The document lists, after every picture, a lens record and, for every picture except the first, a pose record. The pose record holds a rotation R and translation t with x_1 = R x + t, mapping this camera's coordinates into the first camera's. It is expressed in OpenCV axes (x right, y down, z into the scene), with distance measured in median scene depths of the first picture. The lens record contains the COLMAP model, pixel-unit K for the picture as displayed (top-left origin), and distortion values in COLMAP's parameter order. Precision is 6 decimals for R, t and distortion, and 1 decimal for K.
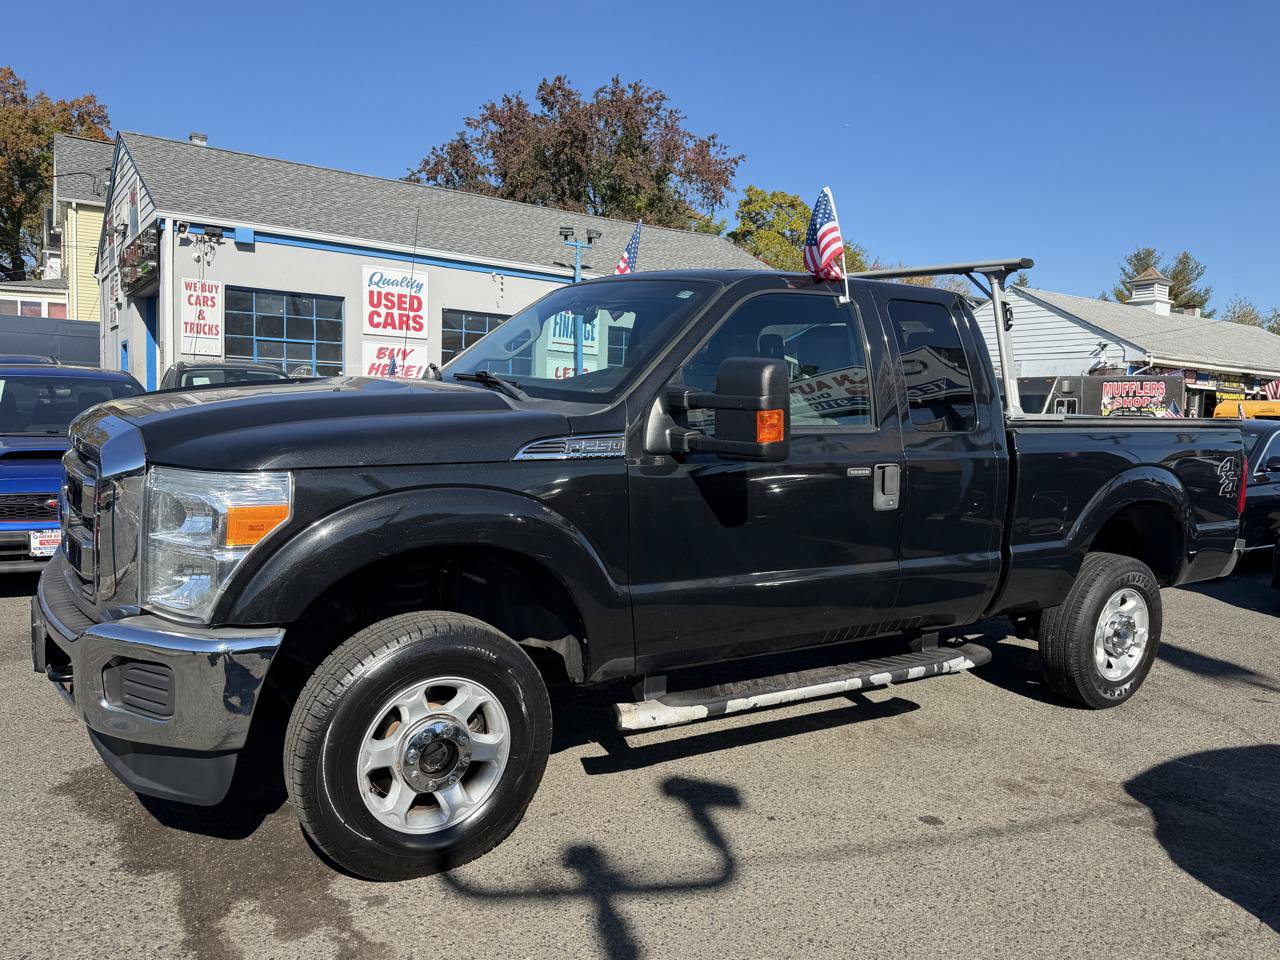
lens RADIAL K [[956.3, 0, 639.6], [0, 956.3, 485.2], [0, 0, 1]] dist [0.137359, -0.236465]
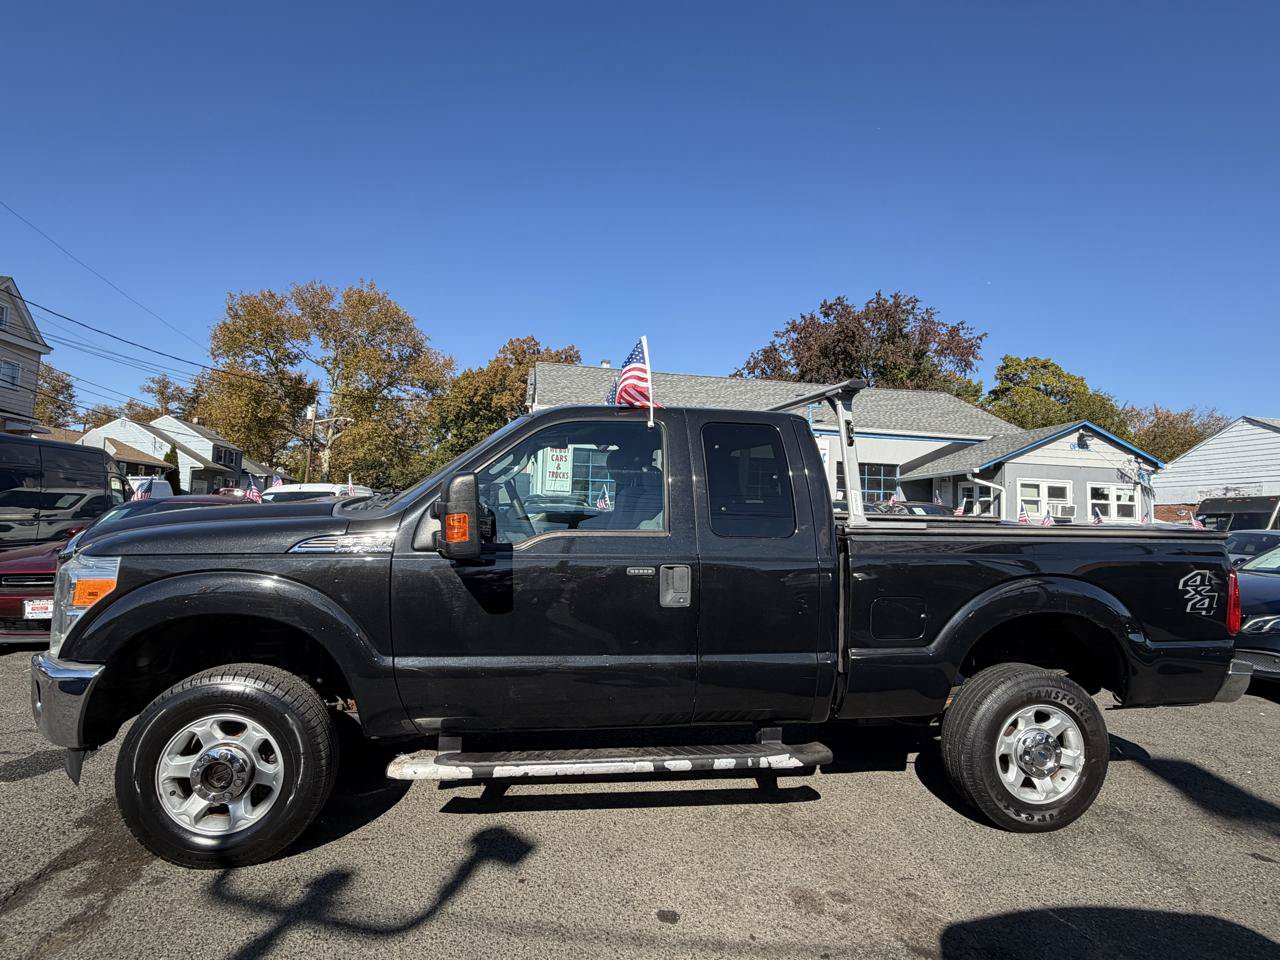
lens RADIAL K [[664.4, 0, 638.6], [0, 664.4, 475.6], [0, 0, 1]] dist [0.001292, -0.000382]
pose [[0.910328, -0.029592, -0.412829, 0.126468], [-0.034255, 0.988632, -0.146400, -0.002376], [0.412469, 0.147413, 0.898965, 0.064145]]
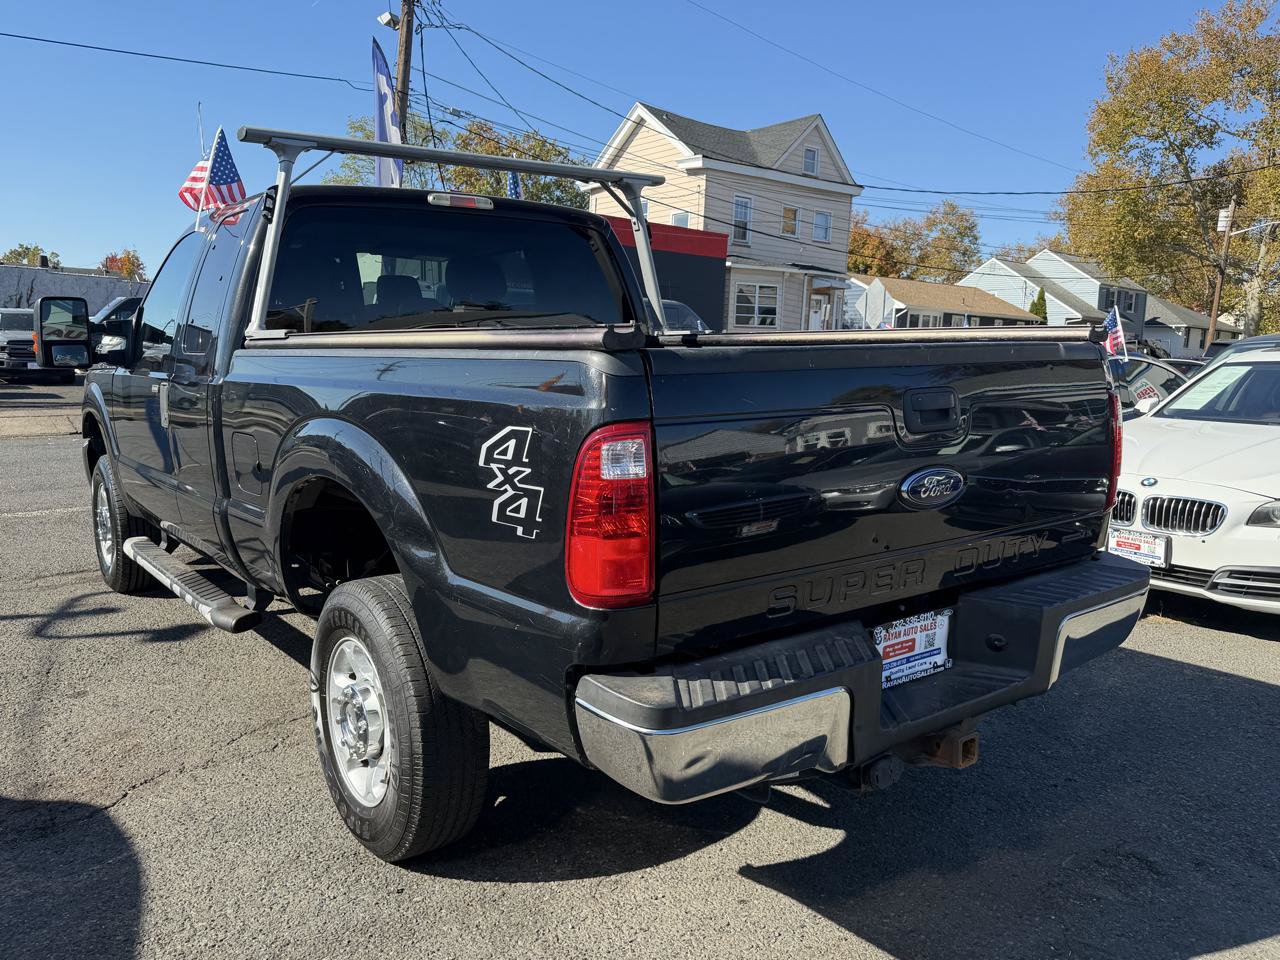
lens RADIAL K [[1005.1, 0, 641.3], [0, 1005.1, 477.5], [0, 0, 1]] dist [0.060821, -0.086124]
pose [[0.069768, 0.089205, -0.993567, 0.327853], [-0.106699, 0.990947, 0.081478, -0.015154], [0.991841, 0.100328, 0.078655, 0.337009]]
